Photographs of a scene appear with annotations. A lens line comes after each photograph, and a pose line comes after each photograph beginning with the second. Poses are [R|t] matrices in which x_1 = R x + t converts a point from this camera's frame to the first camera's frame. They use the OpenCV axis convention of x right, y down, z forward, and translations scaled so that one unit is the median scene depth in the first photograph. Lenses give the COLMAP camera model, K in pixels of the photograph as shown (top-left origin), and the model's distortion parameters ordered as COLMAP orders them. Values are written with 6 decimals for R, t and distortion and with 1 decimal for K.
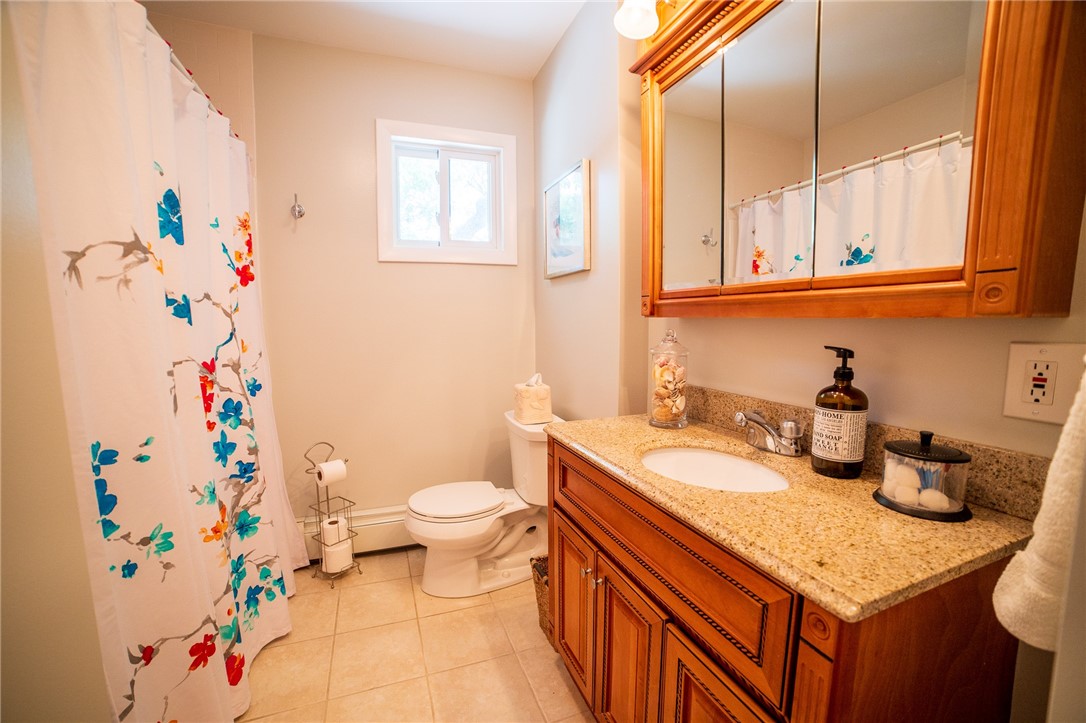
lens RADIAL K [[430.3, 0, 541.7], [0, 430.3, 368.0], [0, 0, 1]] dist [-0.111741, 0.034766]
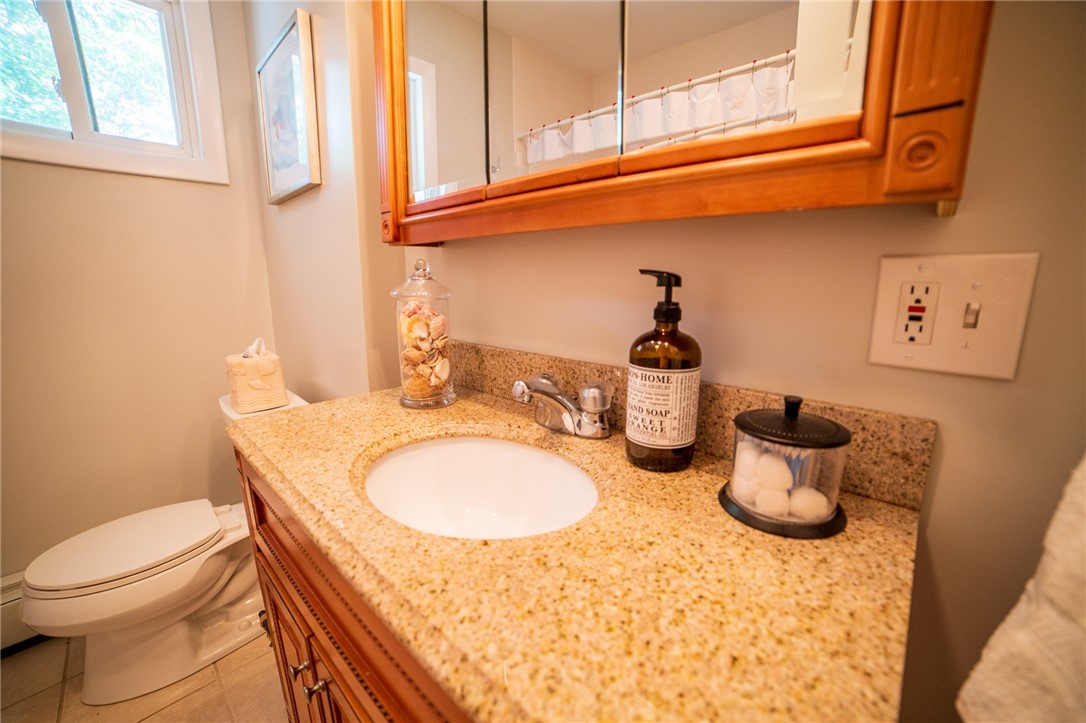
lens RADIAL K [[430.3, 0, 541.7], [0, 430.3, 368.0], [0, 0, 1]] dist [-0.111741, 0.034766]
pose [[0.901256, -0.085809, 0.424704, 0.255628], [0.043874, 0.993229, 0.107571, 0.019947], [-0.431059, -0.078316, 0.898919, 0.453494]]
